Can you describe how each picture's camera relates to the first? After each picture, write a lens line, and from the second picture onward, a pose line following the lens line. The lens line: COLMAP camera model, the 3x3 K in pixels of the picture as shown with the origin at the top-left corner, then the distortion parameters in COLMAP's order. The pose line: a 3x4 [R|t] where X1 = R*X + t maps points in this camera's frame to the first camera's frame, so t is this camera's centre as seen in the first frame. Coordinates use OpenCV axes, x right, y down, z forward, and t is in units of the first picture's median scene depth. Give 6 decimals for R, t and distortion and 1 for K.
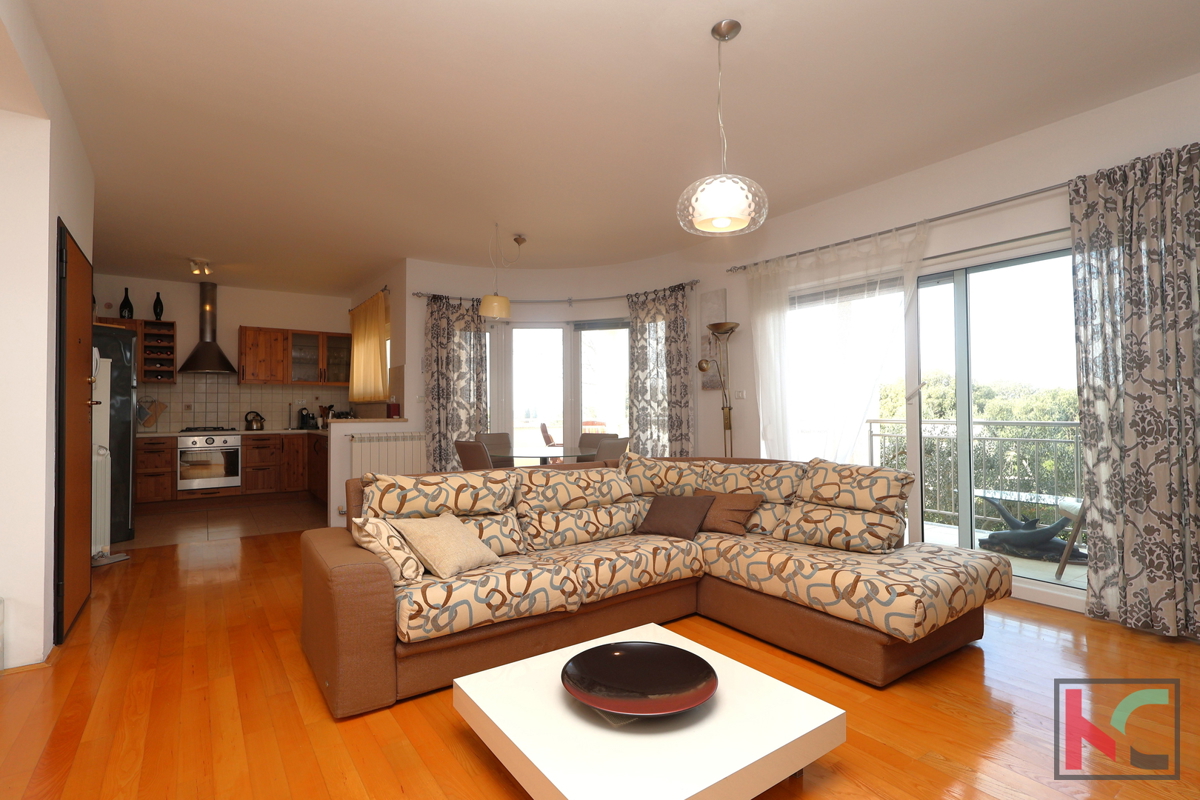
lens RADIAL K [[569.9, 0, 595.6], [0, 569.9, 401.2], [0, 0, 1]] dist [-0.003135, 0.000331]
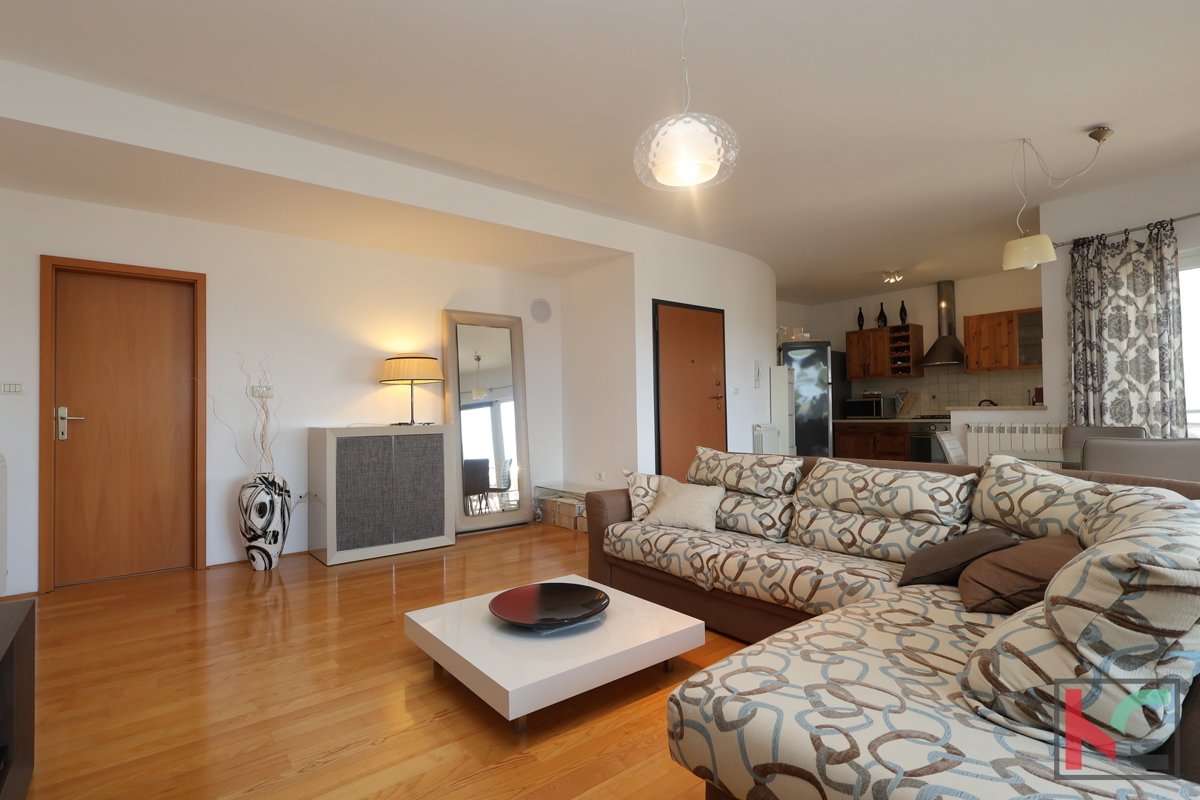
lens RADIAL K [[569.9, 0, 595.6], [0, 569.9, 401.2], [0, 0, 1]] dist [-0.003135, 0.000331]
pose [[0.054638, -0.014440, -0.998402, 0.753579], [0.031257, 0.999430, -0.012744, 0.025568], [0.998017, -0.030510, 0.055058, 0.575144]]
